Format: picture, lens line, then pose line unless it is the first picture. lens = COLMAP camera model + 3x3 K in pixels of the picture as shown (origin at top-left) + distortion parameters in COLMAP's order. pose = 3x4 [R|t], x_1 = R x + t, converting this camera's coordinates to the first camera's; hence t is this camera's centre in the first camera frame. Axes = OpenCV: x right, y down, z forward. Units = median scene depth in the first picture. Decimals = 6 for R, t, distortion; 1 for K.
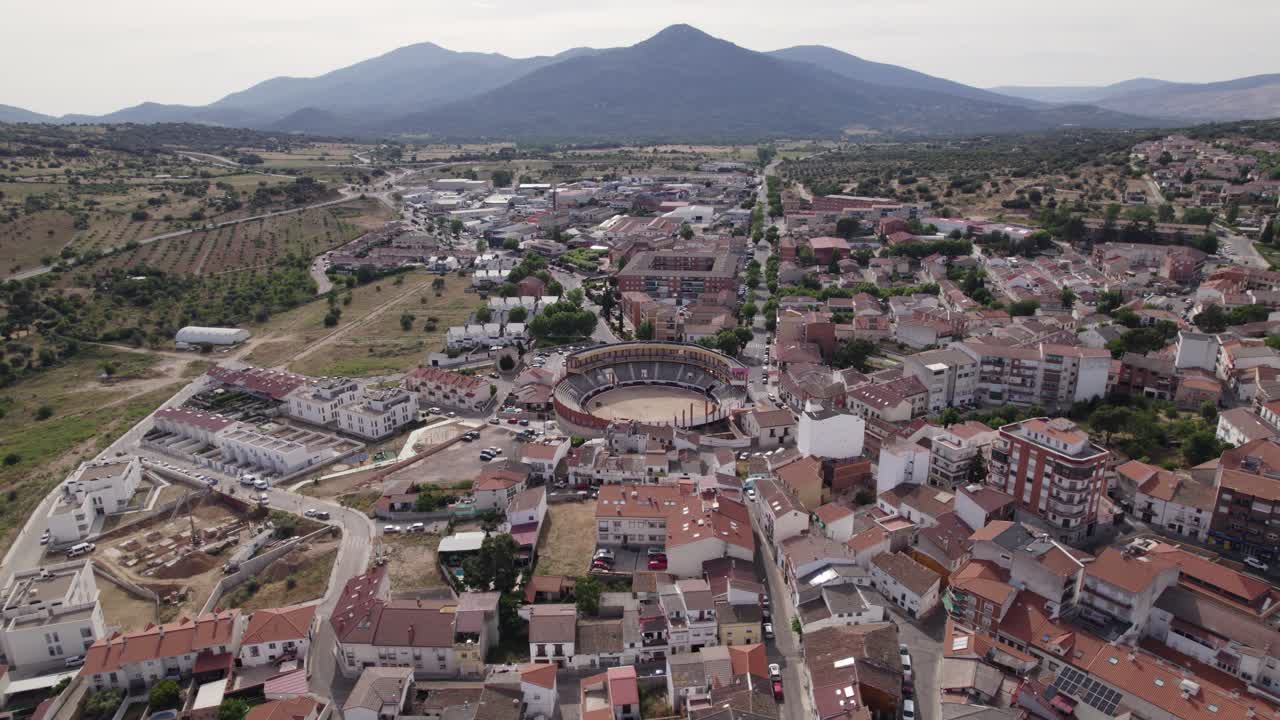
lens RADIAL K [[815.6, 0, 643.3], [0, 815.6, 357.9], [0, 0, 1]] dist [-0.082292, 0.070795]
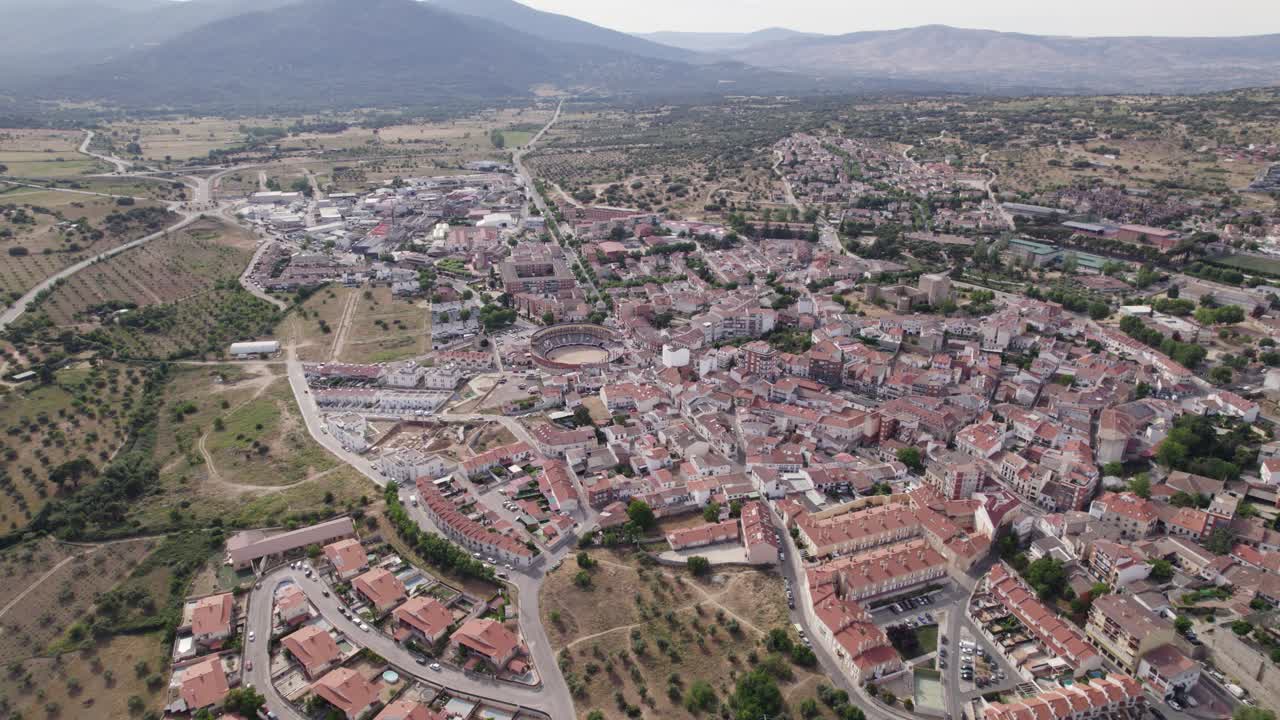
lens RADIAL K [[815.6, 0, 643.3], [0, 815.6, 357.9], [0, 0, 1]] dist [-0.082292, 0.070795]
pose [[0.927302, -0.120101, 0.354523, -0.473810], [0.096503, 0.991817, 0.083578, -0.077210], [-0.361660, -0.043289, 0.931305, -0.816089]]
